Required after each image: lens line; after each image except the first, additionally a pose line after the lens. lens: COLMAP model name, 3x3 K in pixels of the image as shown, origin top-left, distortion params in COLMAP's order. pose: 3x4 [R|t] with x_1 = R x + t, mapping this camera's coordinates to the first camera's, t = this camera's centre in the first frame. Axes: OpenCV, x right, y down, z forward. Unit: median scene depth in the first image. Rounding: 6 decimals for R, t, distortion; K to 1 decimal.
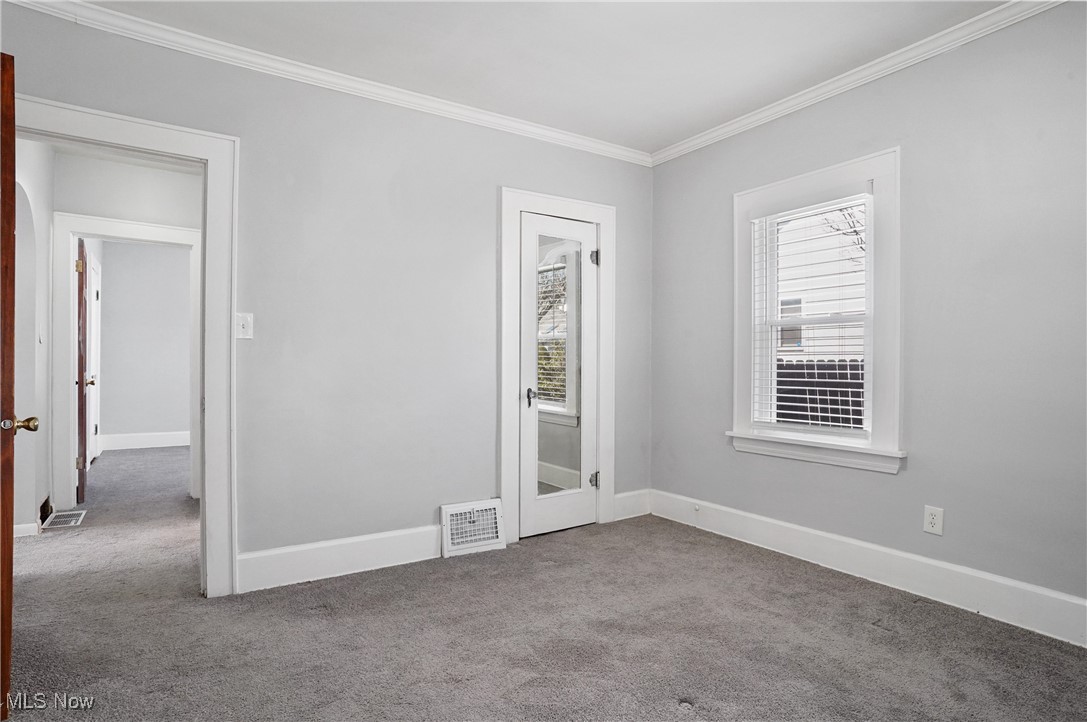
lens RADIAL K [[574.1, 0, 545.4], [0, 574.1, 357.9], [0, 0, 1]] dist [-0.005166, -0.000409]
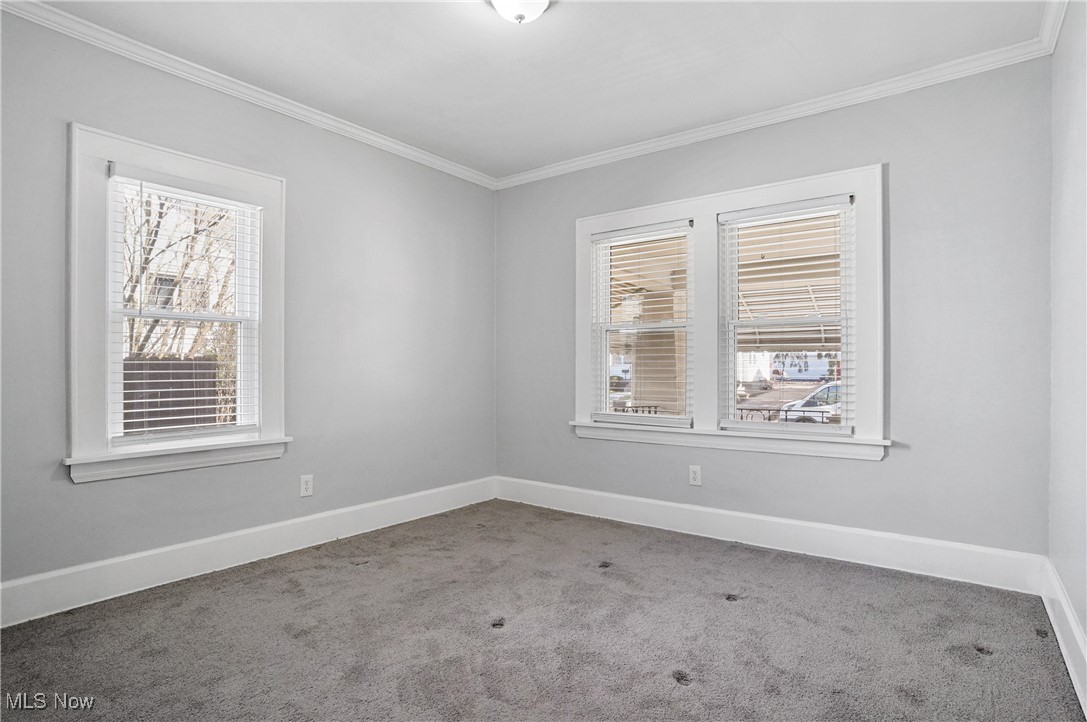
lens RADIAL K [[573.5, 0, 545.7], [0, 573.5, 365.7], [0, 0, 1]] dist [-0.076779, 0.048197]
pose [[-0.323371, -0.001004, 0.946272, -0.652565], [-0.013004, 0.999910, -0.003383, 0.012478], [-0.946183, -0.013399, -0.323355, 0.861998]]
